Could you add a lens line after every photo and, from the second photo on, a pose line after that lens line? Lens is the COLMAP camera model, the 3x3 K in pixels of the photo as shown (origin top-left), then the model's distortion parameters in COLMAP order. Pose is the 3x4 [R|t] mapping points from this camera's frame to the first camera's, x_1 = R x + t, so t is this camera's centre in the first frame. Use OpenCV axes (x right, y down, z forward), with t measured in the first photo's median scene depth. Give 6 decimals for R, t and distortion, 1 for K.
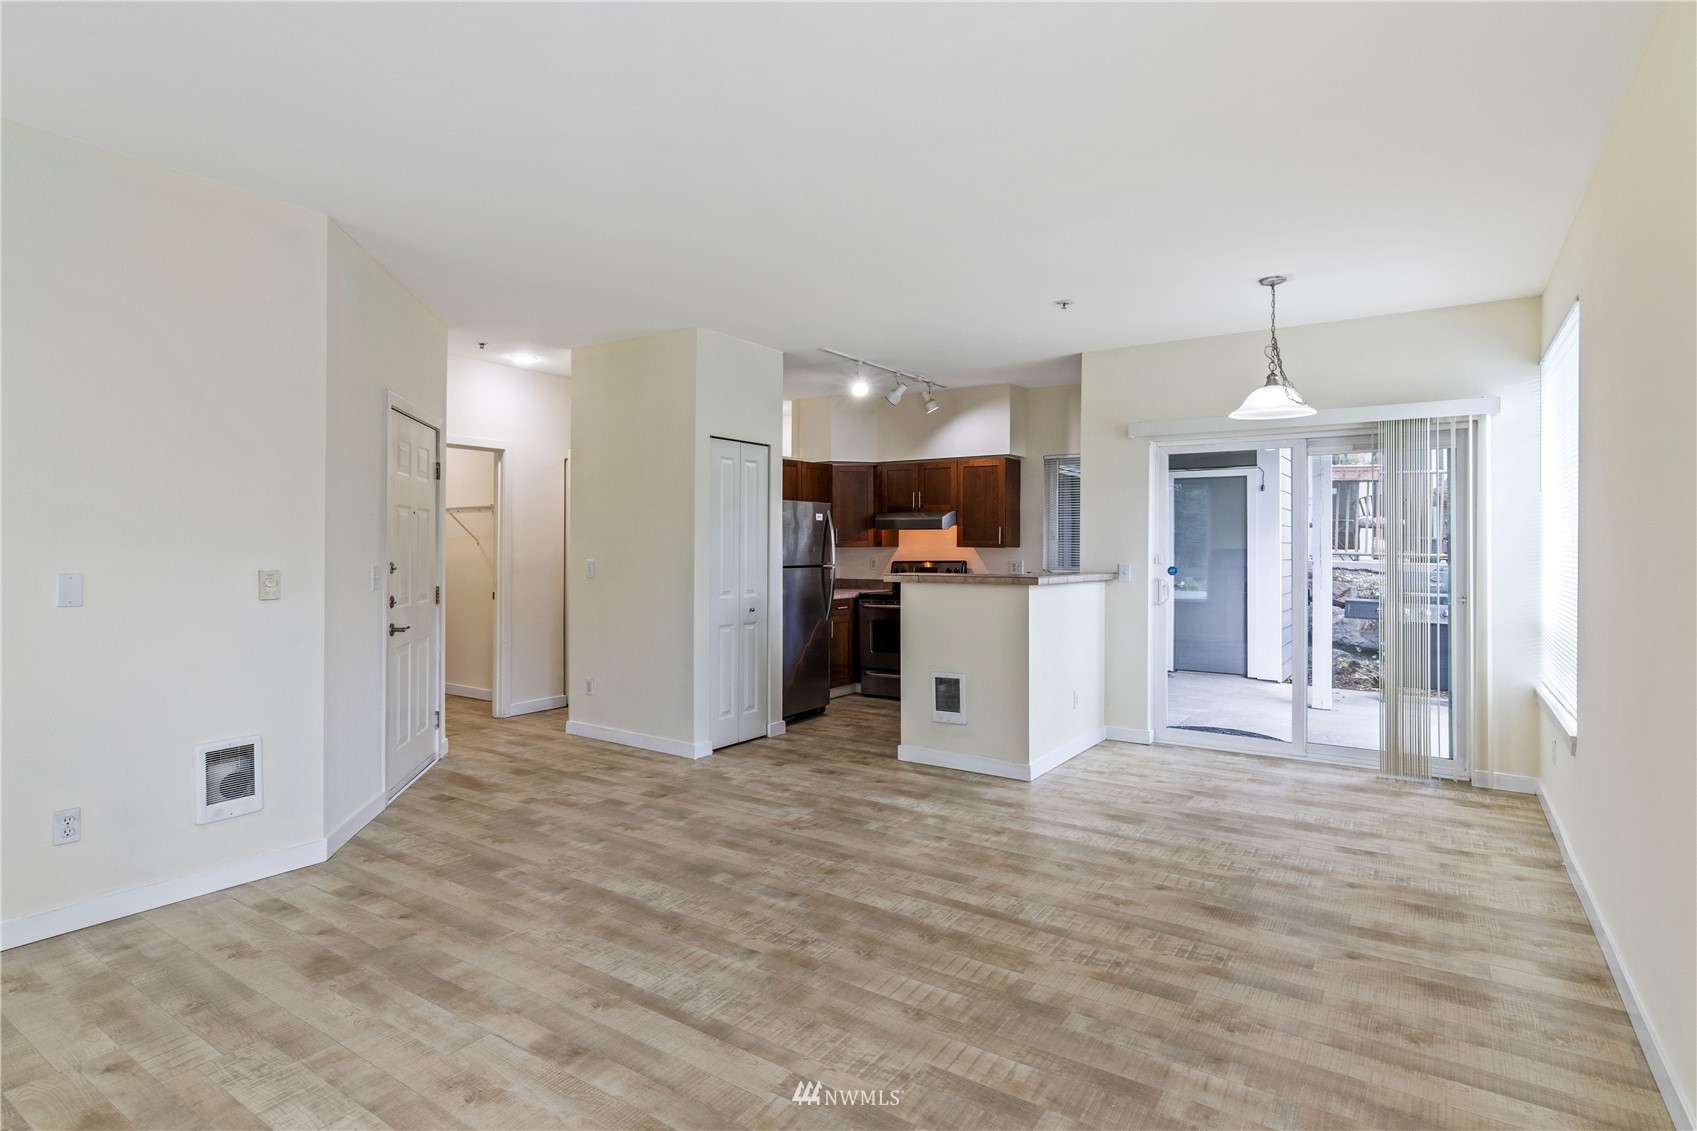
lens RADIAL K [[874.2, 0, 842.6], [0, 874.2, 543.5], [0, 0, 1]] dist [-0.001722, -0.000517]
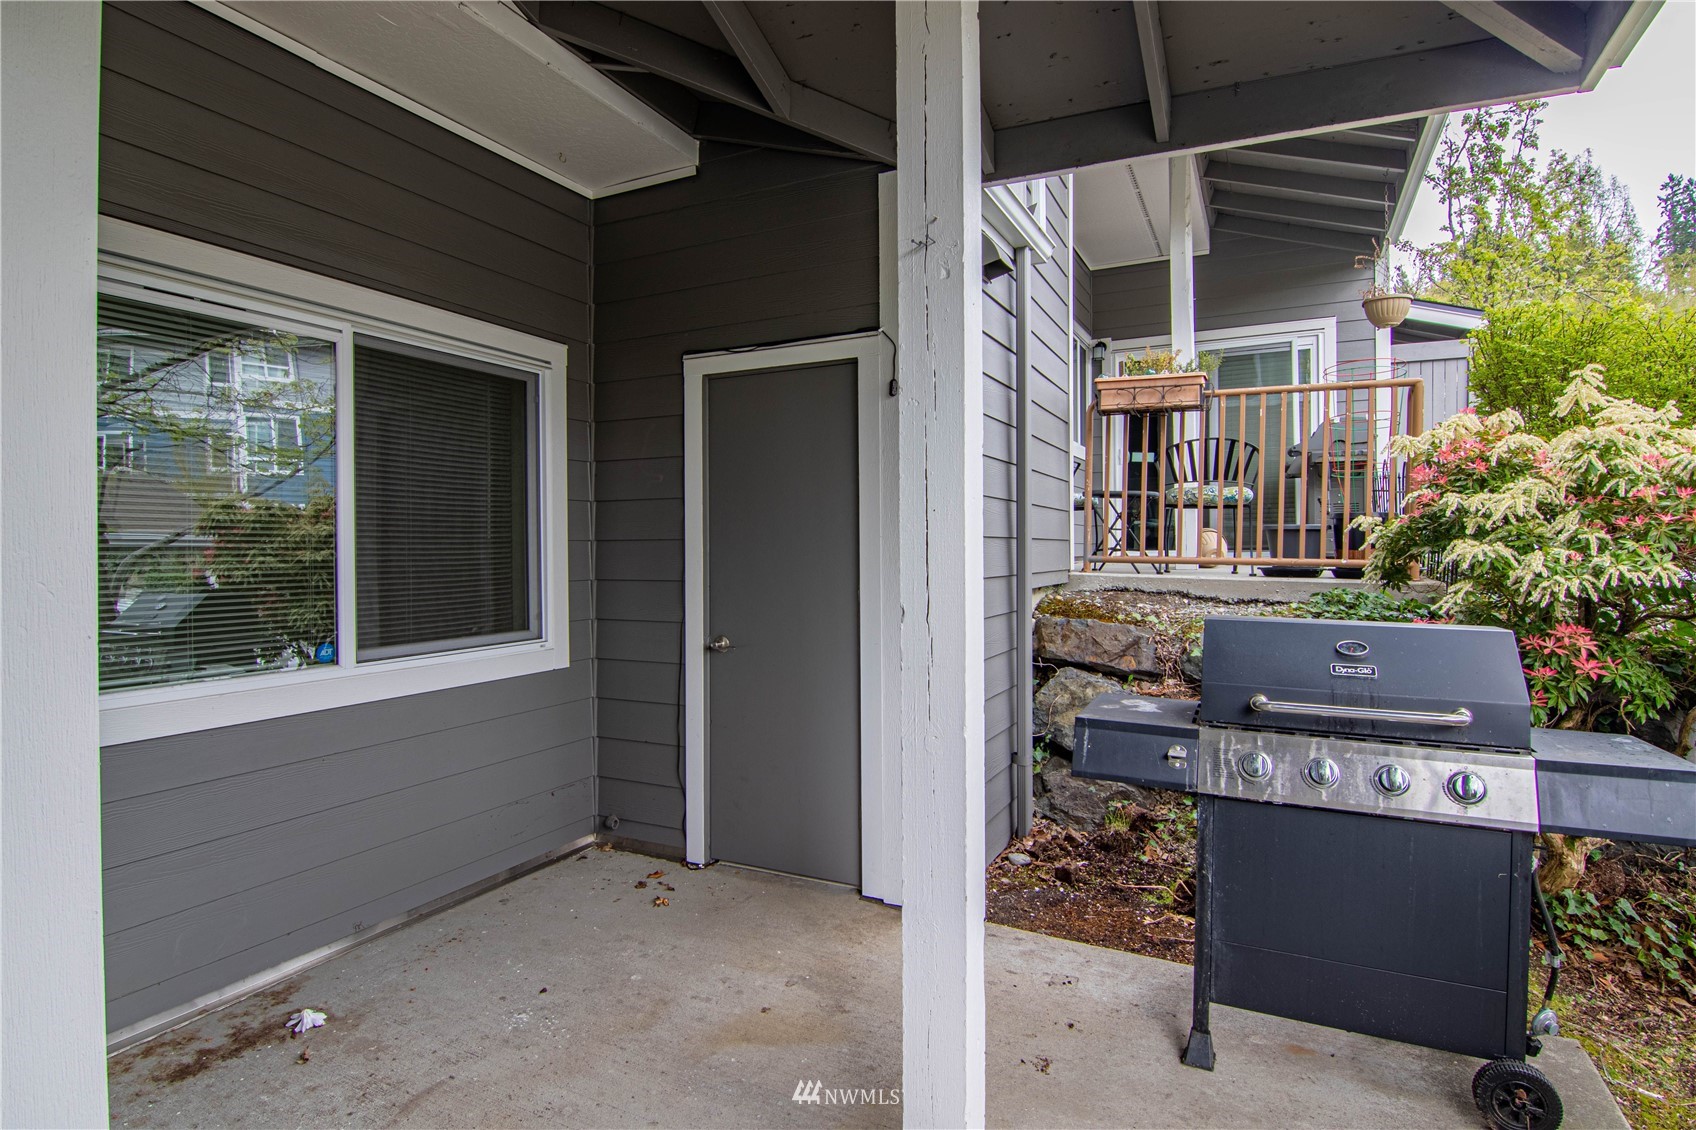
lens RADIAL K [[868.8, 0, 842.2], [0, 868.8, 554.3], [0, 0, 1]] dist [0.000789, -0.012974]
pose [[0.991814, -0.011979, 0.127126, 1.000652], [0.011057, 0.999907, 0.007960, 0.008825], [-0.127209, -0.006489, 0.991855, 1.548938]]
